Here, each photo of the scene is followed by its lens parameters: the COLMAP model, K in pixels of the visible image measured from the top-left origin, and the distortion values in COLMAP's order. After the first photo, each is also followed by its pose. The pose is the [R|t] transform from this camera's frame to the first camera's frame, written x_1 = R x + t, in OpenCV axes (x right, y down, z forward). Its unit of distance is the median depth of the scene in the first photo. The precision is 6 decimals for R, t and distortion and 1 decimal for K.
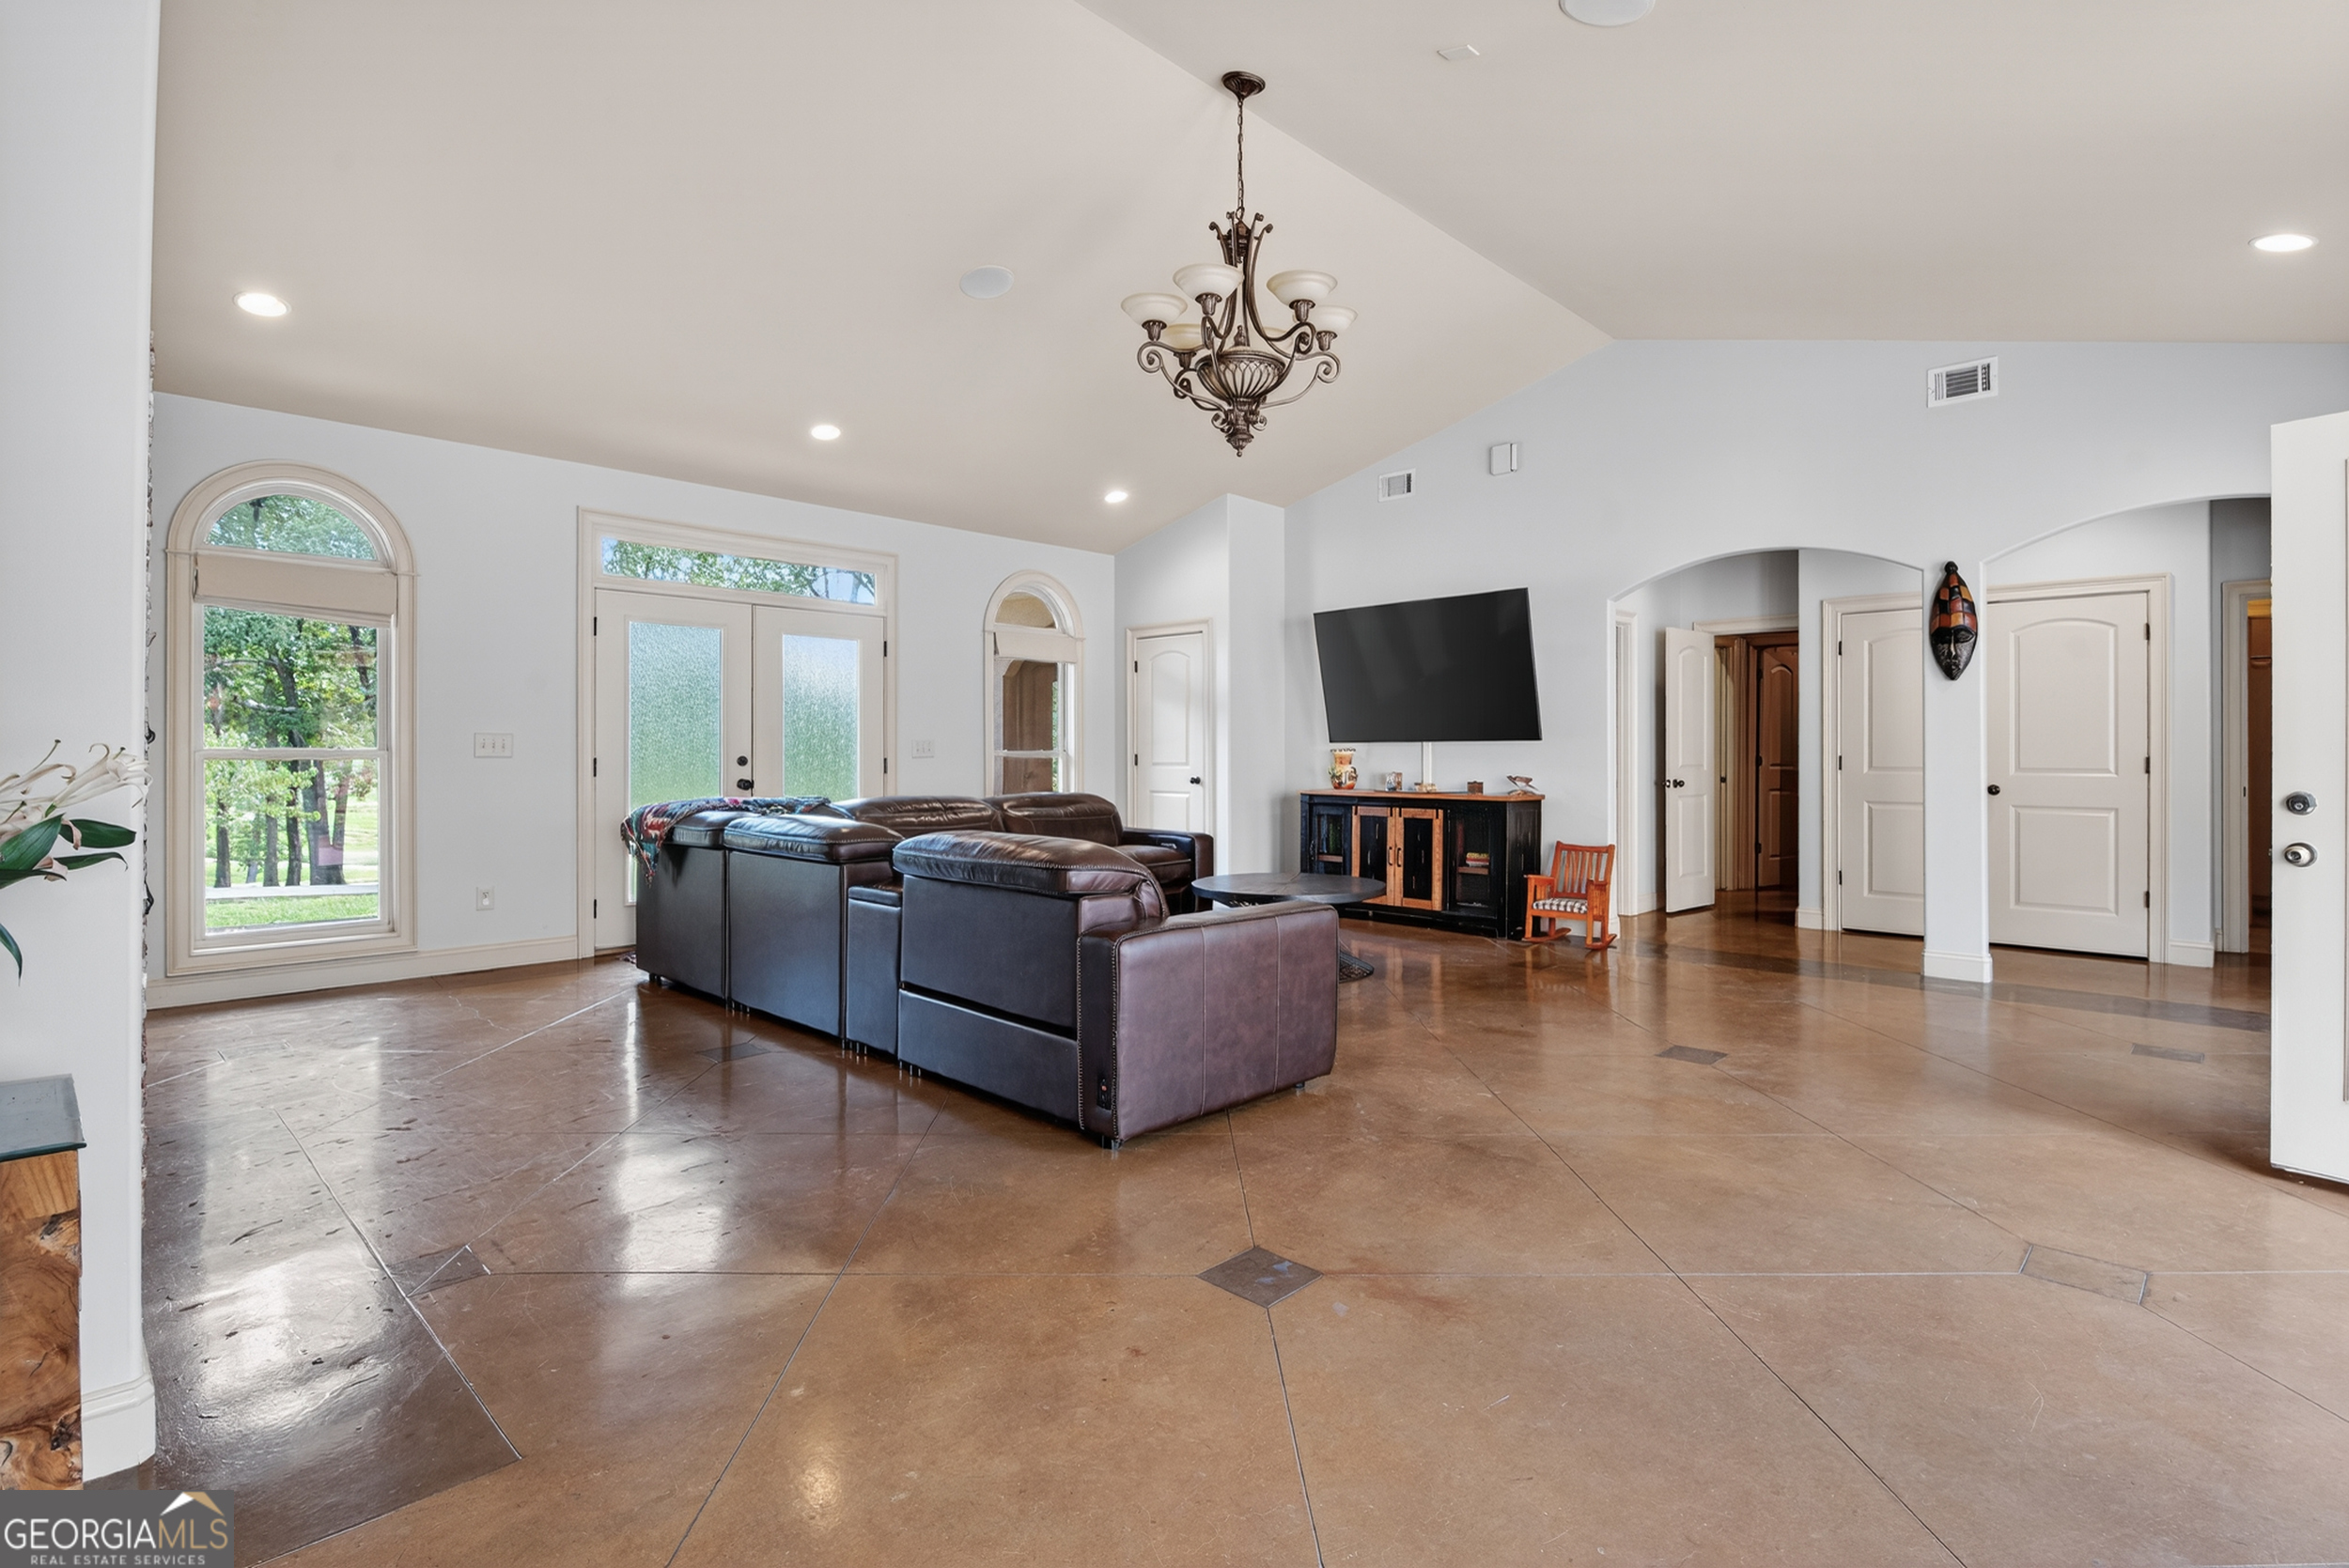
lens RADIAL K [[1133.7, 0, 1175.0], [0, 1133.7, 768.5], [0, 0, 1]] dist [-0.005914, -0.000564]
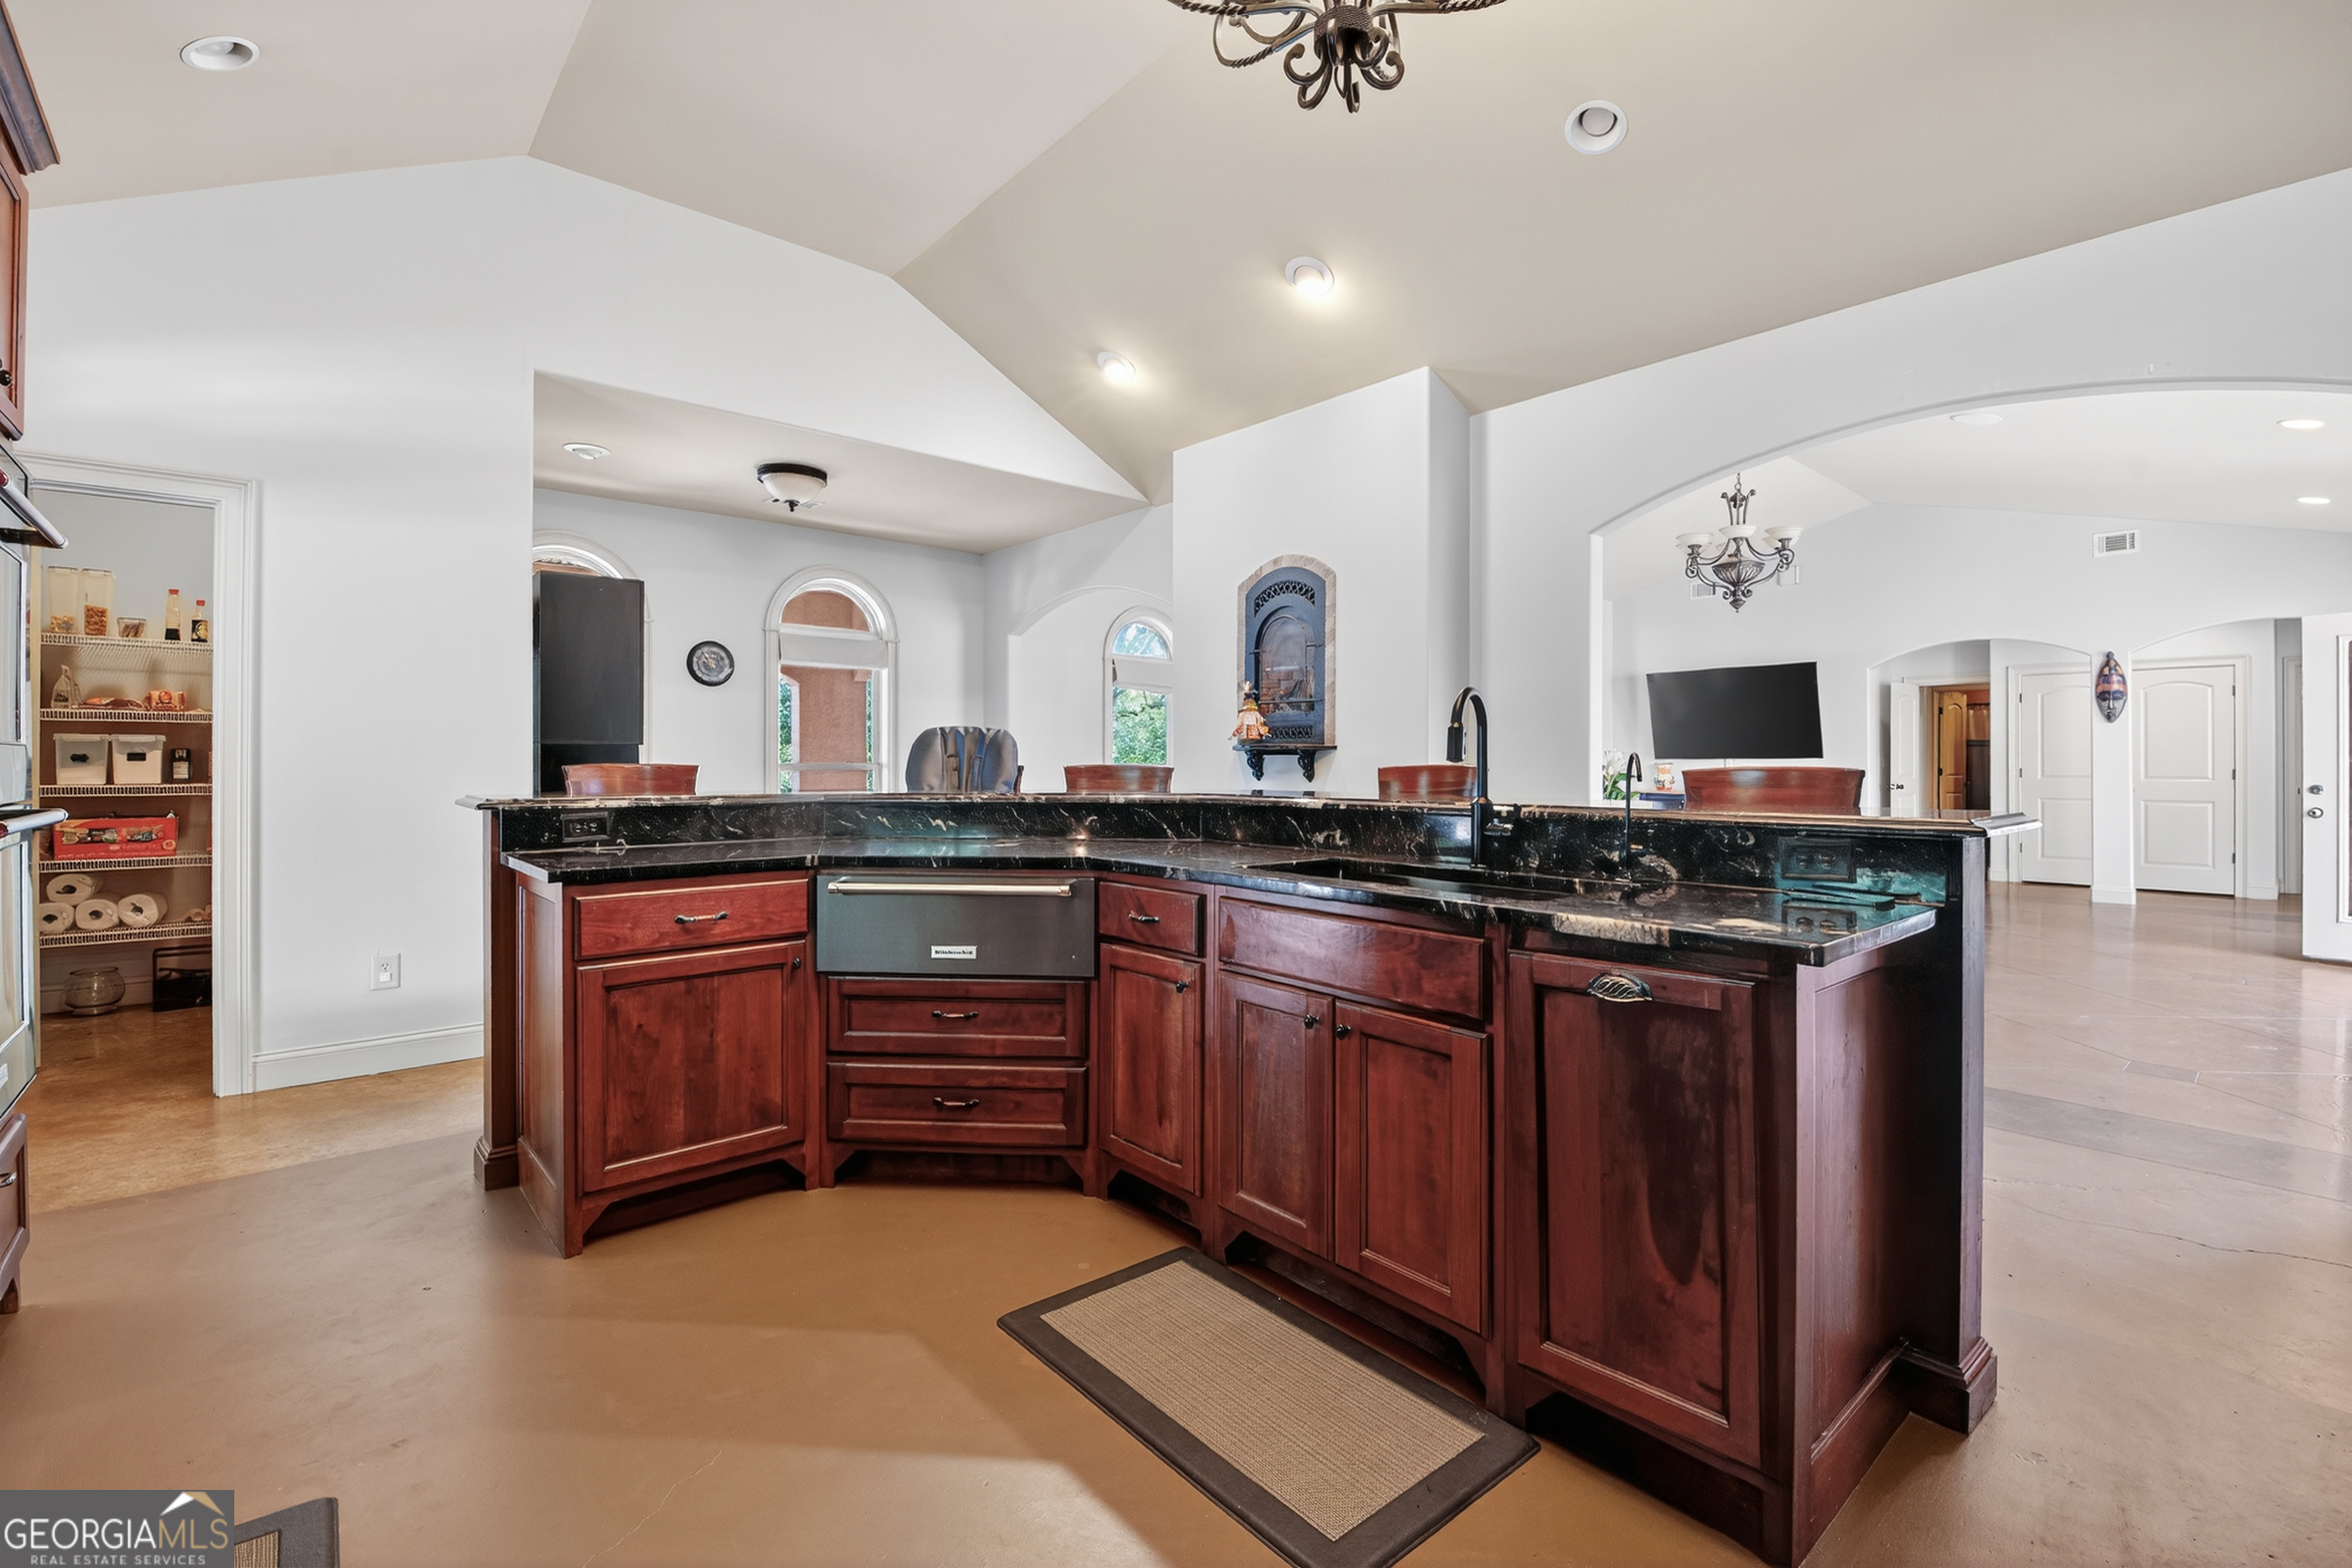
lens RADIAL K [[1049.8, 0, 1176.4], [0, 1049.8, 778.3], [0, 0, 1]] dist [-0.012472, -0.001523]
pose [[0.997152, -0.002190, -0.075387, -0.562991], [0.002013, 0.999995, -0.002420, 0.004836], [0.075392, 0.002262, 0.997151, -0.619767]]
